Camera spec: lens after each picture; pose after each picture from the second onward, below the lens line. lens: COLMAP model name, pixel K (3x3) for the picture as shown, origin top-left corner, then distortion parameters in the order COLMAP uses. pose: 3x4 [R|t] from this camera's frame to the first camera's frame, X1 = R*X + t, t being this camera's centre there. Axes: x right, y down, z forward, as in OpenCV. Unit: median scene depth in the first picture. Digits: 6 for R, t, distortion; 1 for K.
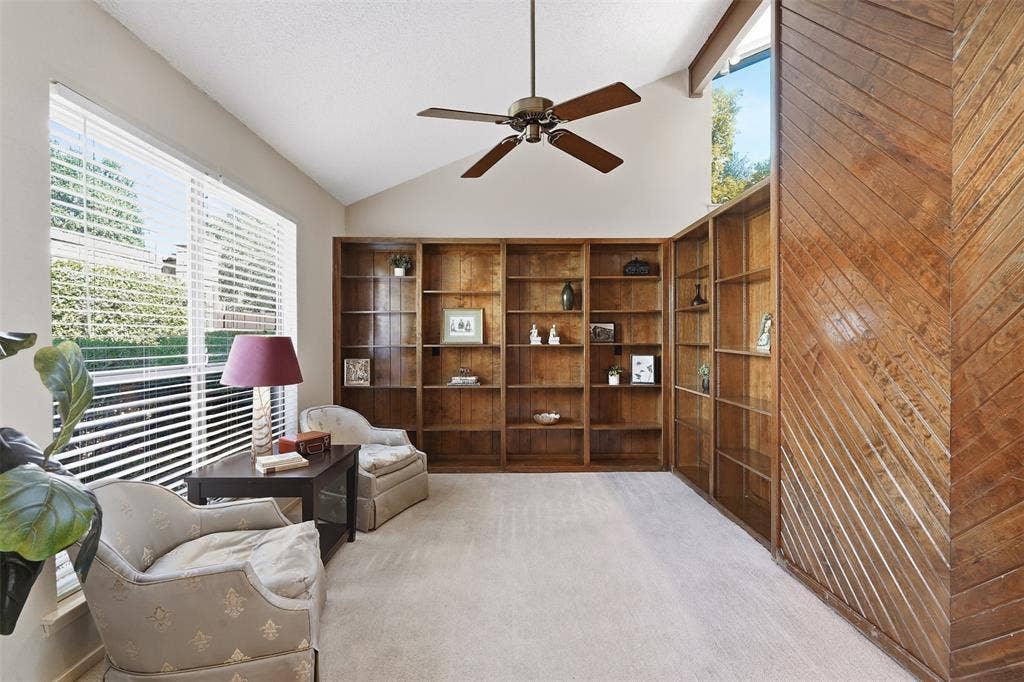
lens RADIAL K [[461.1, 0, 512.0], [0, 461.1, 341.0], [0, 0, 1]] dist [0.000484, 0.000082]
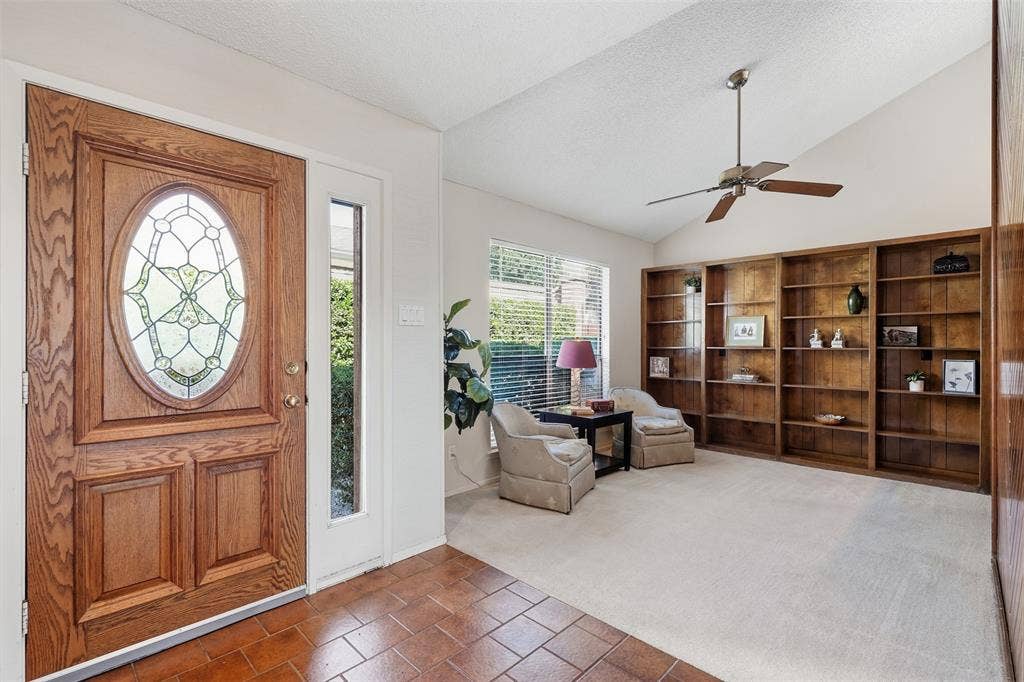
lens RADIAL K [[461.1, 0, 512.0], [0, 461.1, 341.0], [0, 0, 1]] dist [0.000484, 0.000082]
pose [[0.701381, -0.000743, -0.712786, 0.317409], [-0.004127, 0.999978, -0.005104, 0.000444], [0.712774, 0.006522, 0.701363, -0.244685]]
